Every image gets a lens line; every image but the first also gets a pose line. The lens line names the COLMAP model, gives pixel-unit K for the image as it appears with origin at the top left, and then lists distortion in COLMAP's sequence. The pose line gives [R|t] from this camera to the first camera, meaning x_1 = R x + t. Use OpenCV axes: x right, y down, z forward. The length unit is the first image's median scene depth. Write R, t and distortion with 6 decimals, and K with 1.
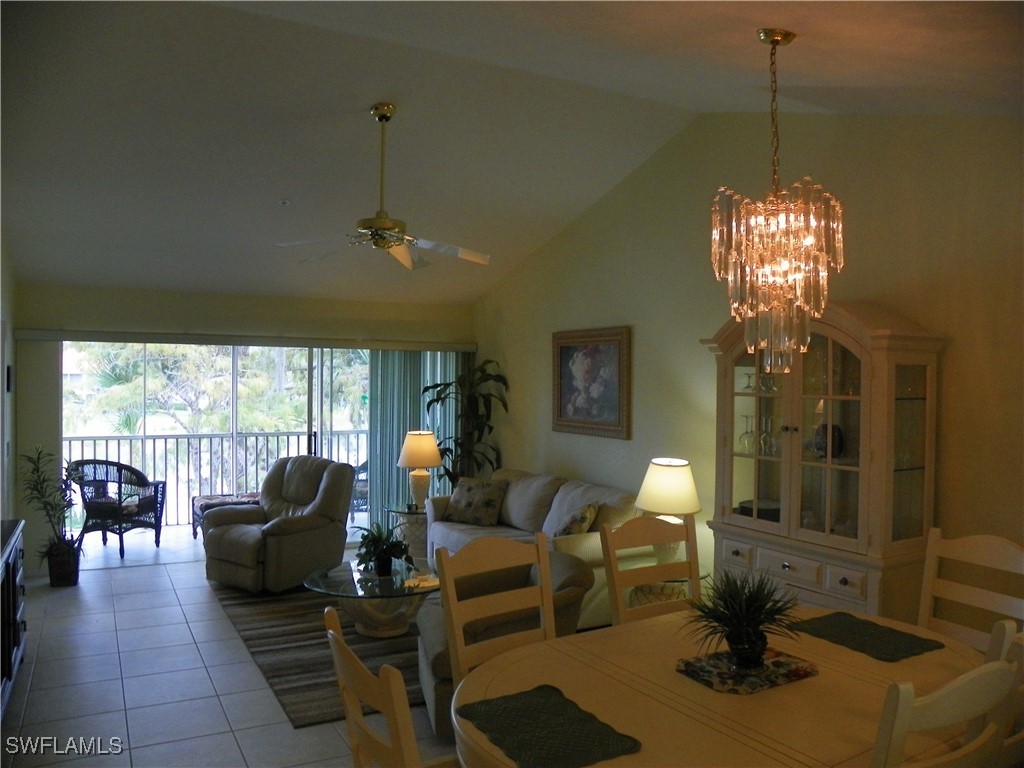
lens RADIAL K [[776.2, 0, 504.2], [0, 776.2, 383.9], [0, 0, 1]] dist [-0.146838, 0.080723]
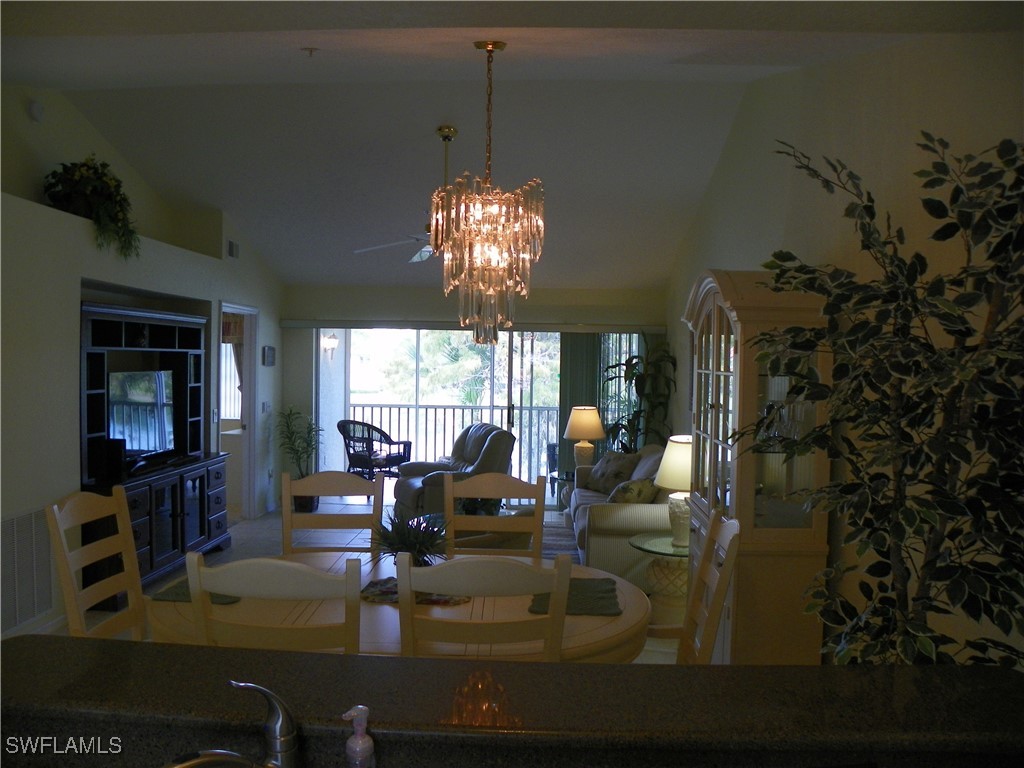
lens RADIAL K [[776.2, 0, 504.2], [0, 776.2, 383.9], [0, 0, 1]] dist [-0.146838, 0.080723]
pose [[0.851224, 0.020738, -0.524393, 0.341500], [-0.011165, 0.999708, 0.021410, 0.006569], [0.524684, -0.012369, 0.851207, 0.011497]]
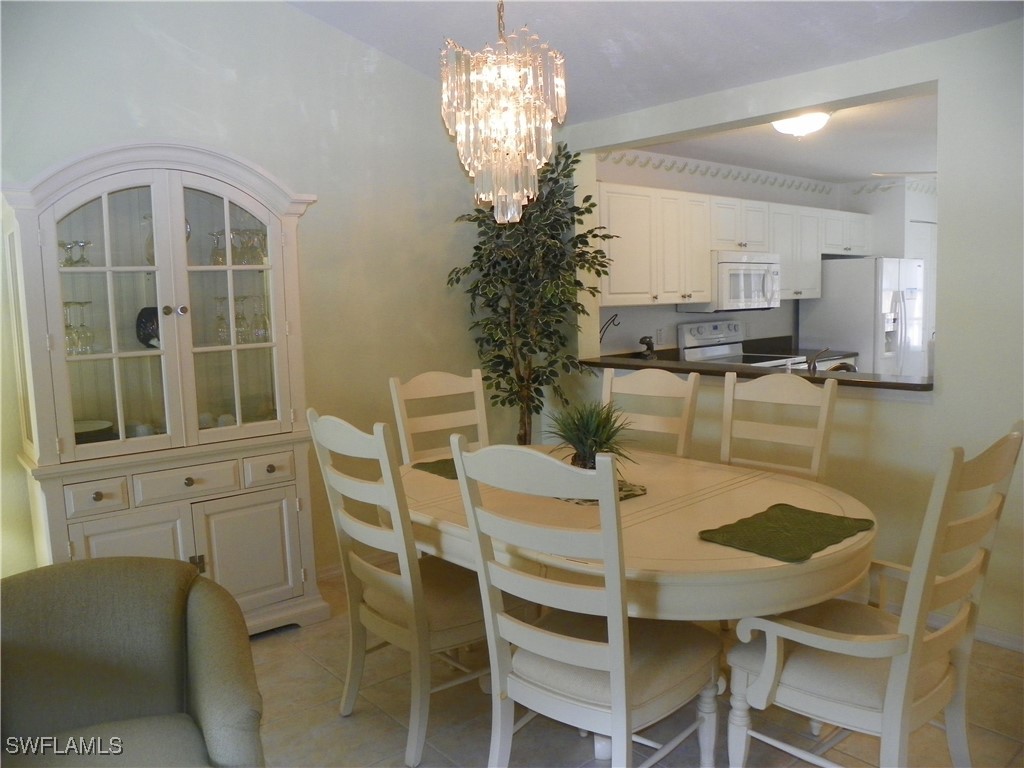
lens RADIAL K [[776.2, 0, 504.2], [0, 776.2, 383.9], [0, 0, 1]] dist [-0.146838, 0.080723]
pose [[-0.186409, -0.113987, 0.975837, -0.238776], [0.032452, 0.991991, 0.122072, 0.026746], [-0.981936, 0.054423, -0.181217, 0.415083]]
